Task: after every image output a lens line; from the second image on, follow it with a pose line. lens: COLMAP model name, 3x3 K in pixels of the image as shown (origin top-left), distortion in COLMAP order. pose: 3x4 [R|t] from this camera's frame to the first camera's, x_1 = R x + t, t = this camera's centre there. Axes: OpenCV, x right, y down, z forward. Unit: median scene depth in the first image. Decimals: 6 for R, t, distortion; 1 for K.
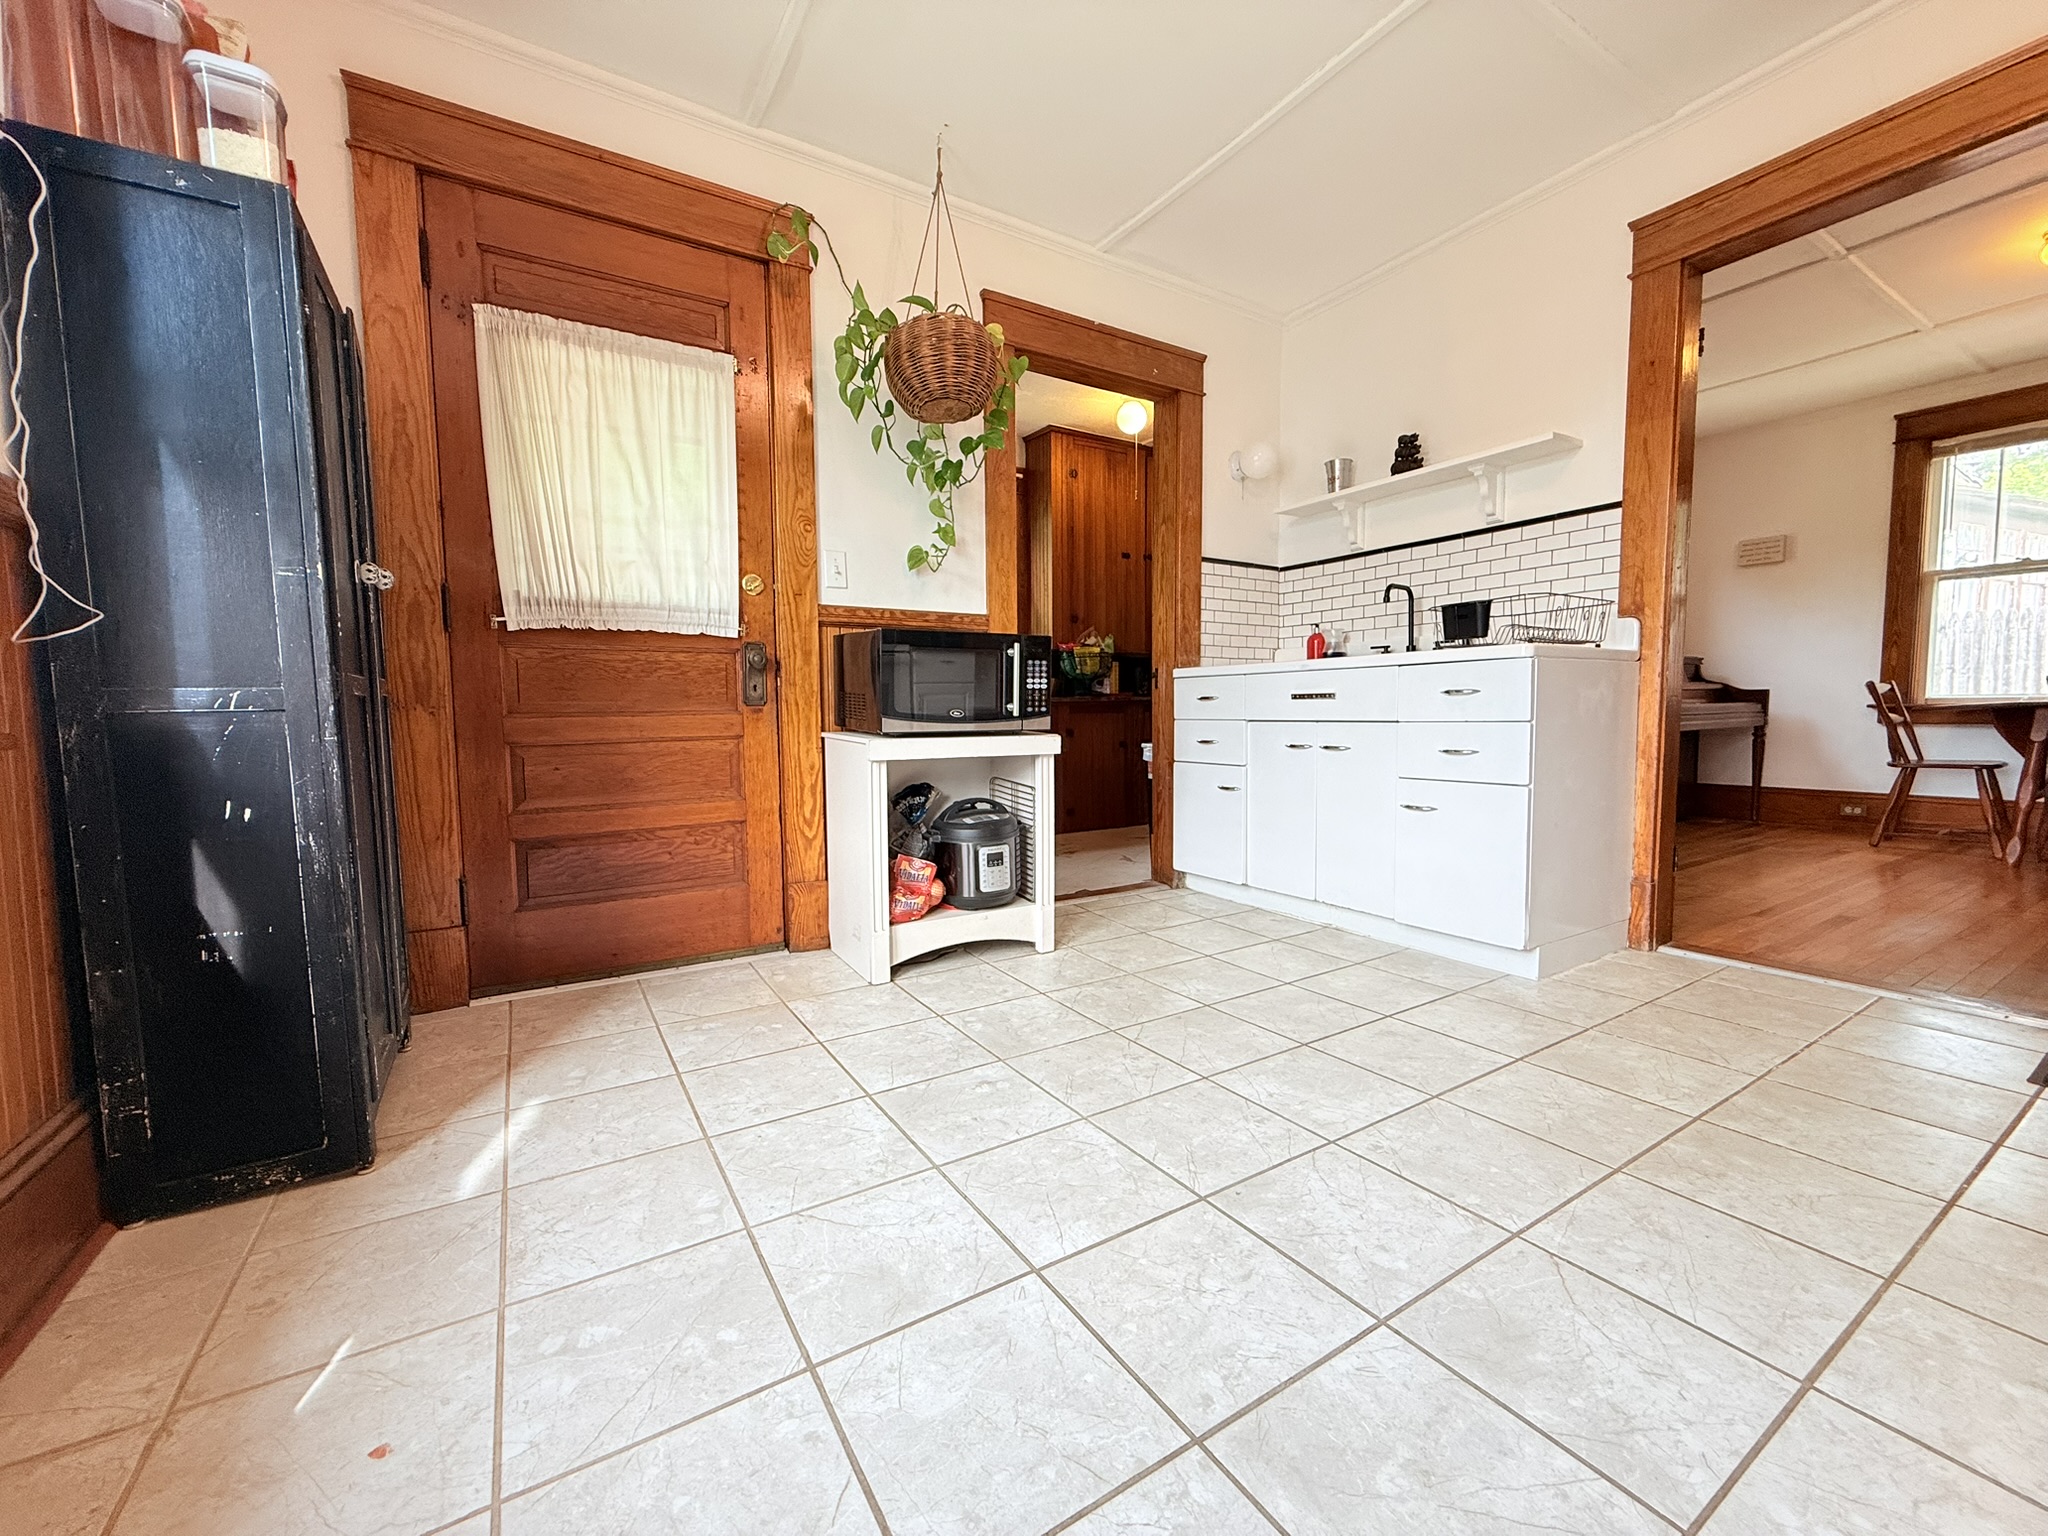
lens RADIAL K [[803.8, 0, 1034.1], [0, 803.8, 765.0], [0, 0, 1]] dist [0.000361, 0.000043]
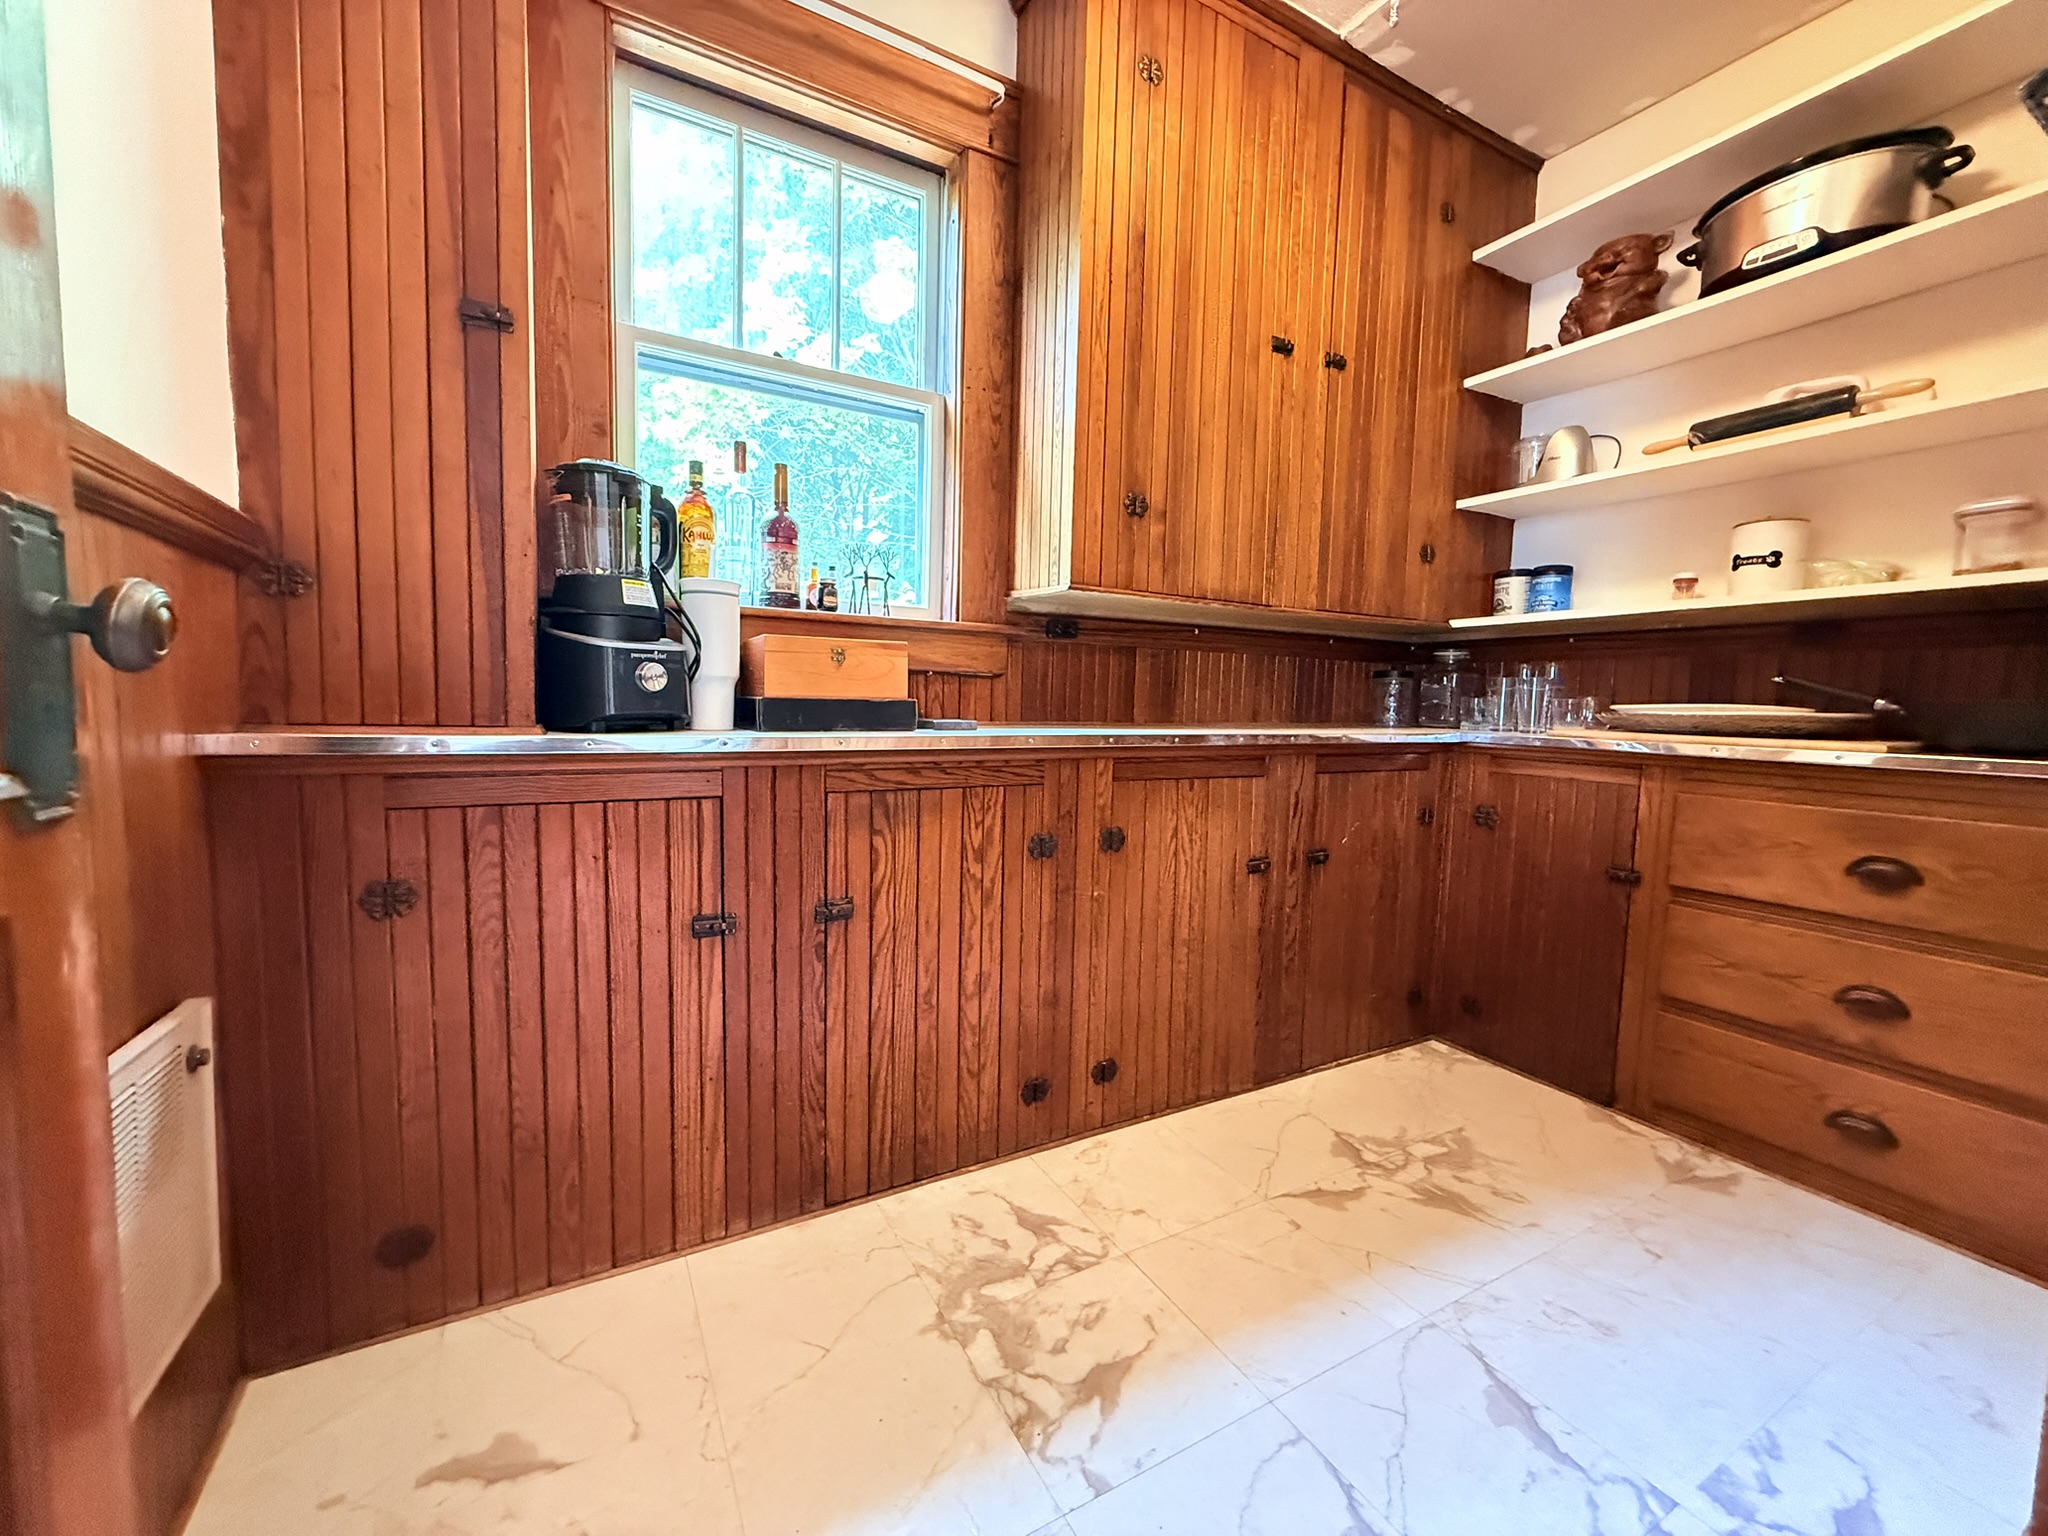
lens RADIAL K [[816.4, 0, 1017.3], [0, 816.4, 769.5], [0, 0, 1]] dist [-0.000462, 0.000454]
pose [[0.997928, 0.038167, -0.051807, 0.045066], [-0.037653, 0.999232, 0.010873, -0.149013], [0.052182, -0.008900, 0.998598, 1.376536]]
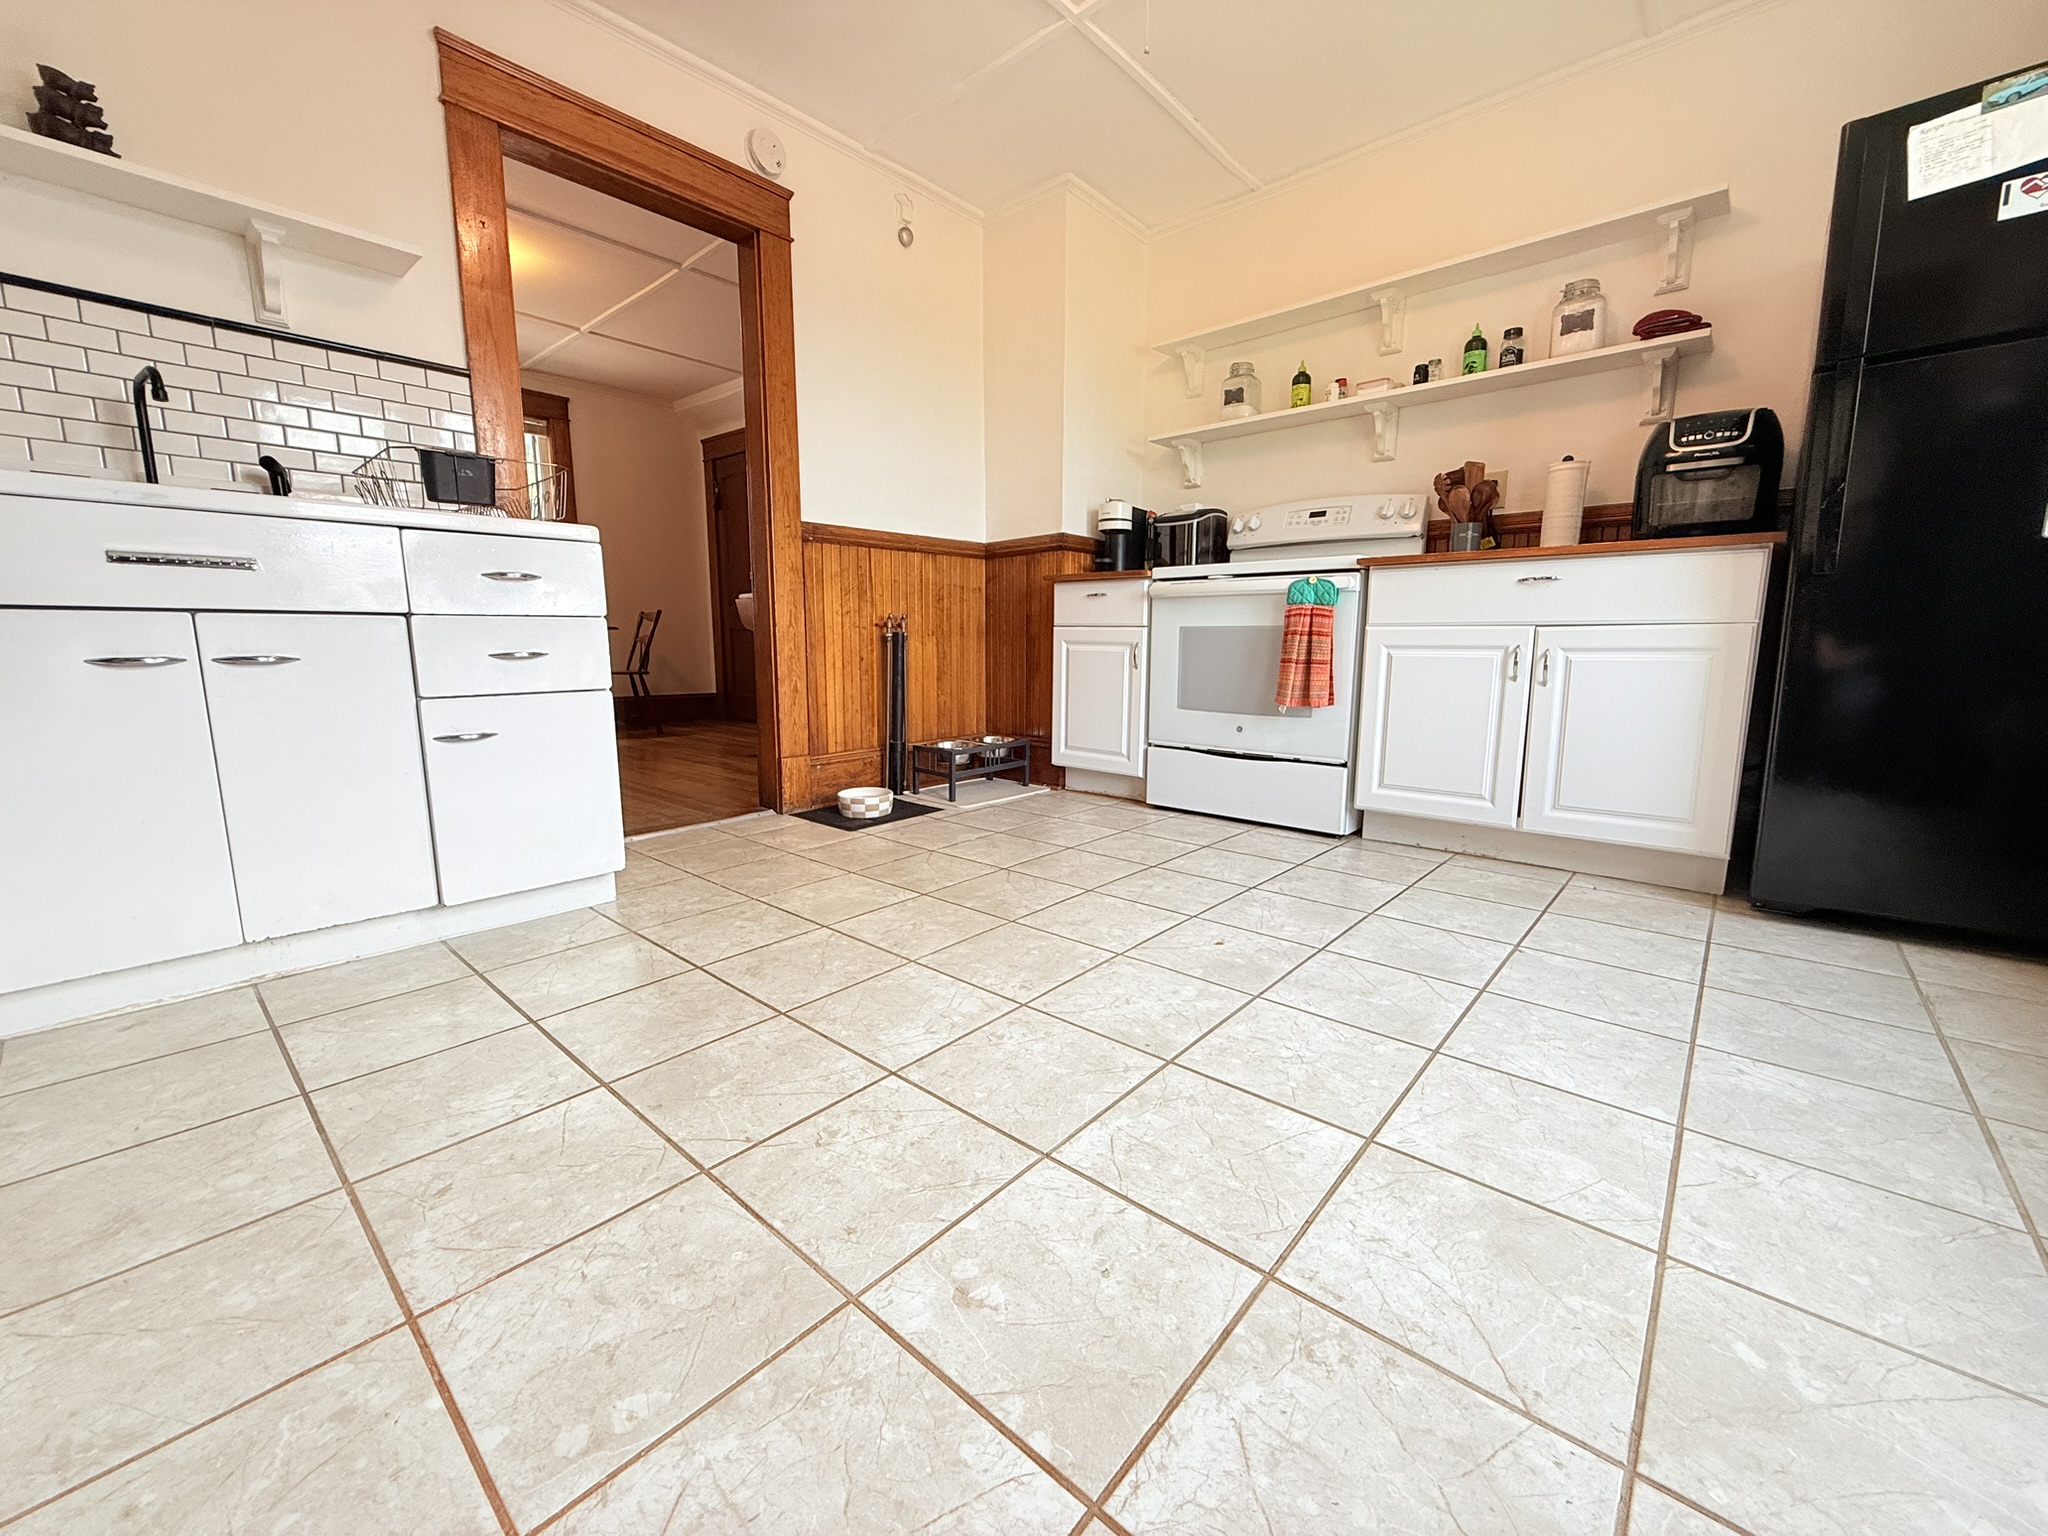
lens RADIAL K [[809.5, 0, 1007.4], [0, 809.5, 763.9], [0, 0, 1]] dist [0.001571, 0.000006]
pose [[-0.263247, -0.136471, 0.955027, -0.349458], [0.065941, 0.985083, 0.158942, -0.005957], [-0.962472, 0.104817, -0.250322, 0.741316]]
